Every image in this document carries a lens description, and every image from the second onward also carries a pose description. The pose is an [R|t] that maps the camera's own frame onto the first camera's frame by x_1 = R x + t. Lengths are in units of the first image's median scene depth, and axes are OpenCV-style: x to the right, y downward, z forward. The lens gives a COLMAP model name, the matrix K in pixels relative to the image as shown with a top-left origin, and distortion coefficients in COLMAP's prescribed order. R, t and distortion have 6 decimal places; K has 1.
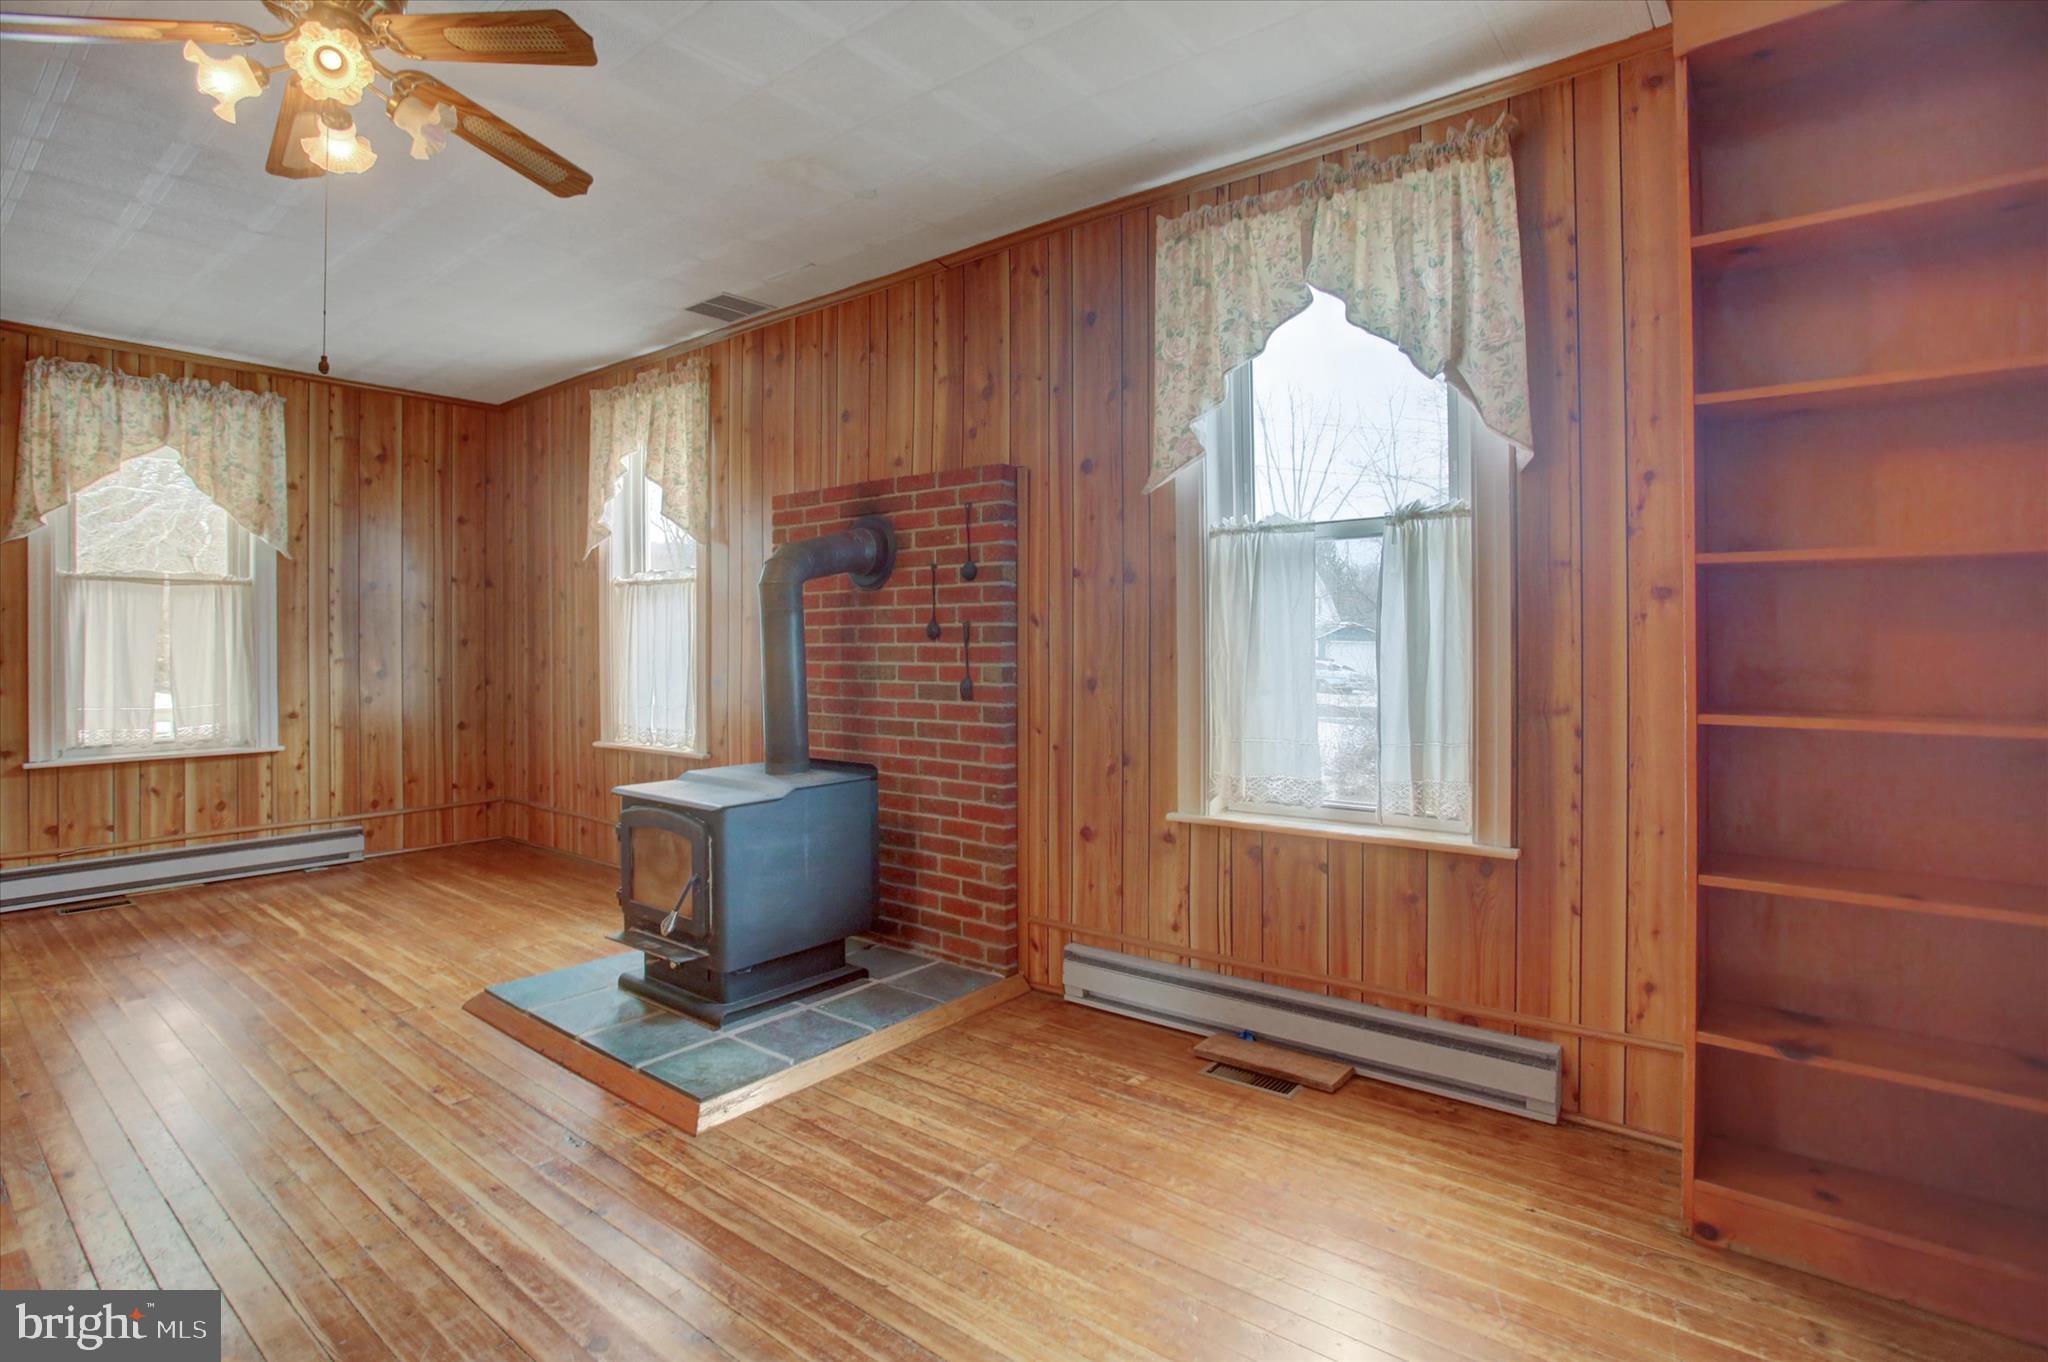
lens RADIAL K [[1022.2, 0, 1017.0], [0, 1022.2, 649.2], [0, 0, 1]] dist [-0.045895, 0.000575]
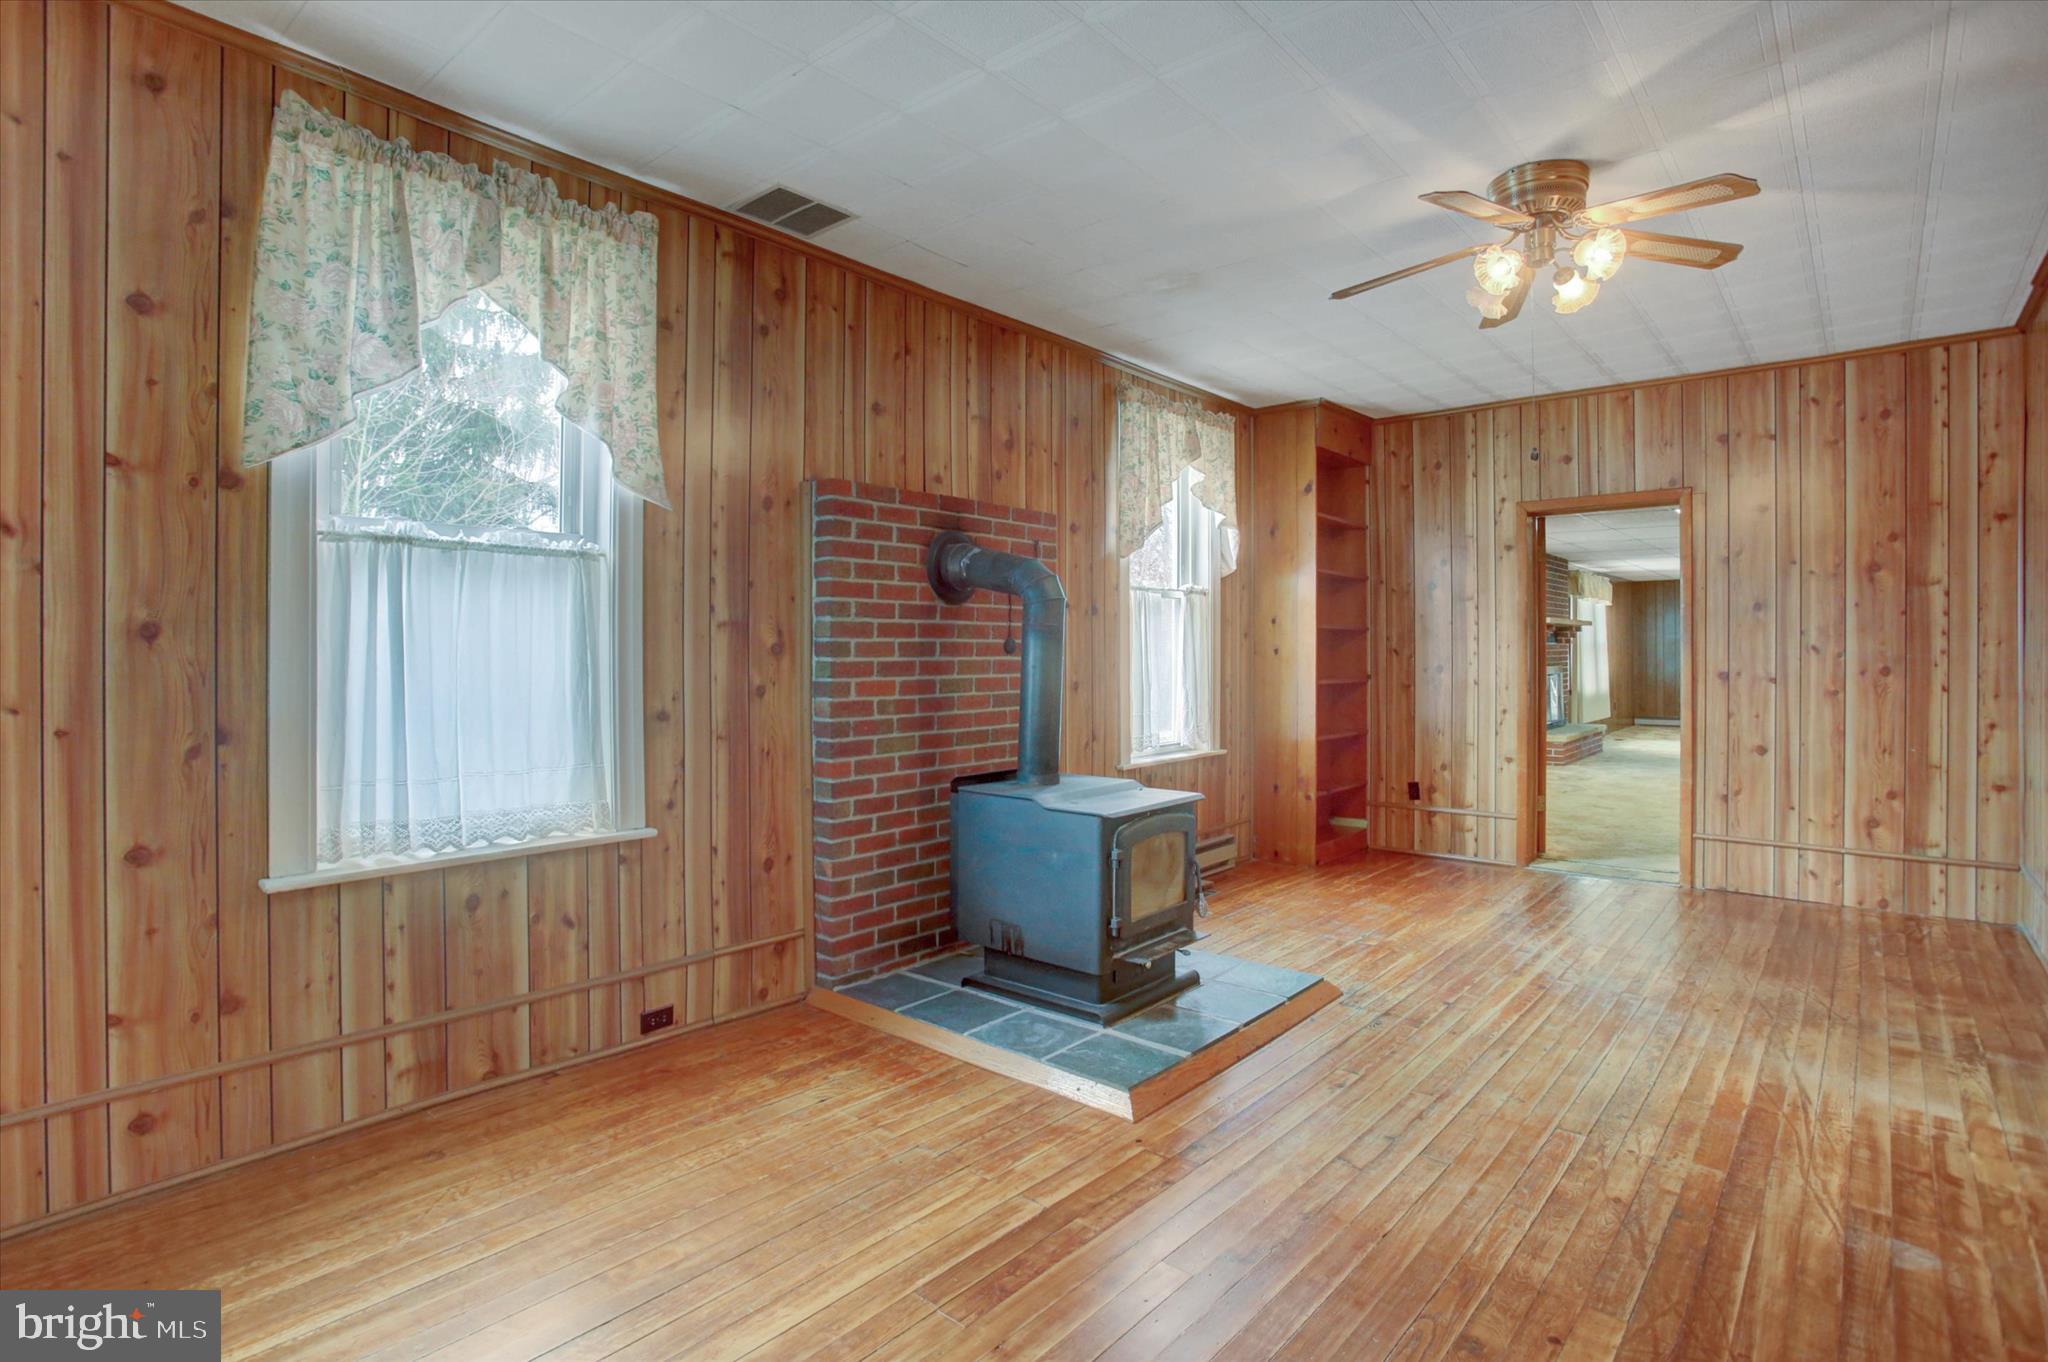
lens RADIAL K [[1022.2, 0, 1017.0], [0, 1022.2, 649.2], [0, 0, 1]] dist [-0.045895, 0.000575]
pose [[0.028144, 0.002469, 0.999601, -1.190732], [0.004178, 0.999988, -0.002588, -0.011276], [-0.999595, 0.004250, 0.028134, 0.941062]]
